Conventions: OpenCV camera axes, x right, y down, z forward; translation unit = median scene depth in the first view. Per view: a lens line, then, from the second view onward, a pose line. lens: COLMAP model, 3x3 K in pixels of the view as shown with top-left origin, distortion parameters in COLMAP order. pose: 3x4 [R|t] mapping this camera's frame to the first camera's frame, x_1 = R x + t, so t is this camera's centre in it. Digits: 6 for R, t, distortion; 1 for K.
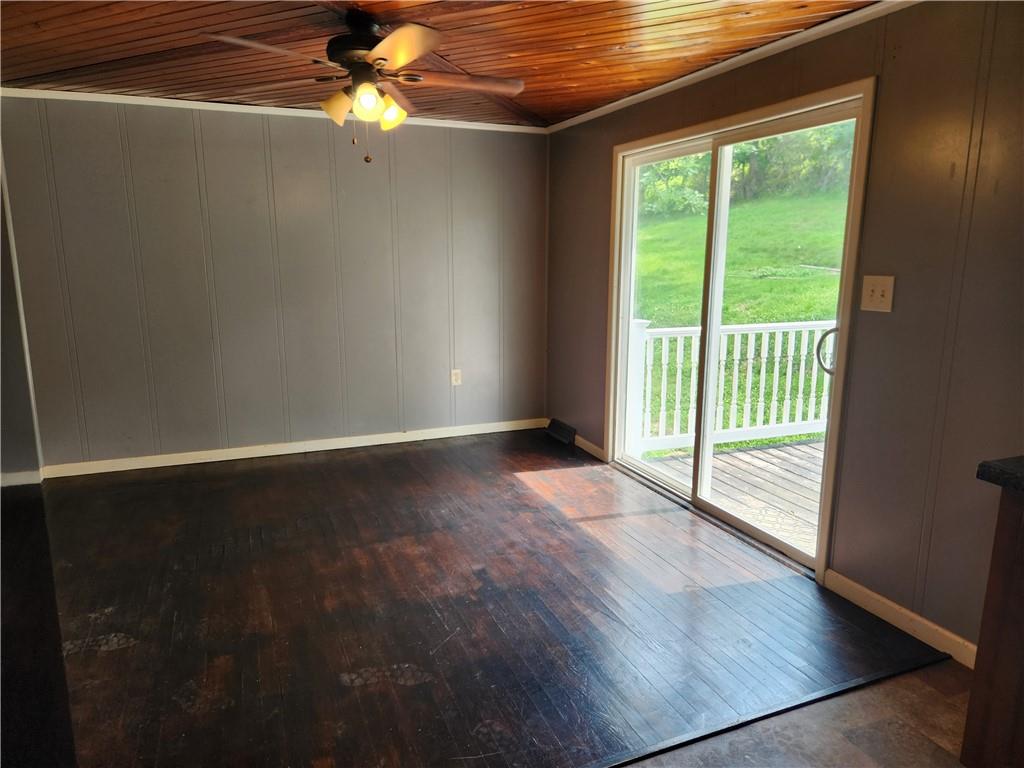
lens RADIAL K [[689.9, 0, 507.6], [0, 689.9, 381.4], [0, 0, 1]] dist [0.073339, -0.062983]
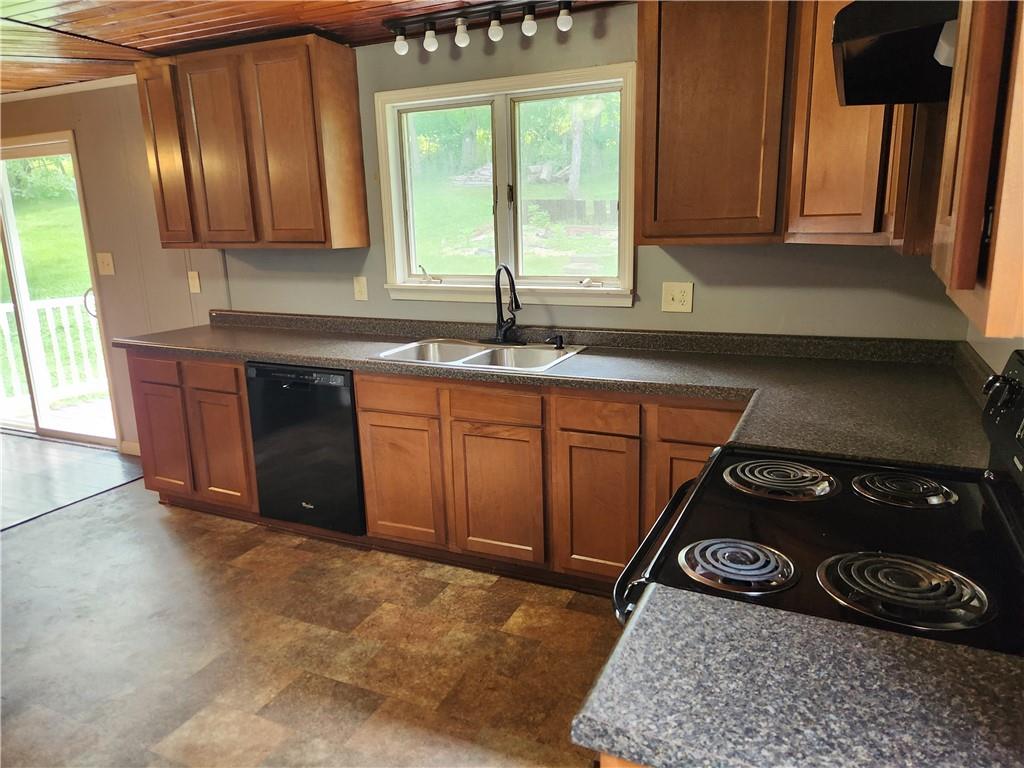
lens RADIAL K [[689.9, 0, 507.6], [0, 689.9, 381.4], [0, 0, 1]] dist [0.073339, -0.062983]
pose [[0.739280, -0.171465, 0.651202, 0.095102], [0.156110, 0.984334, 0.081957, 0.139268], [-0.655053, 0.041070, 0.754466, -0.745612]]
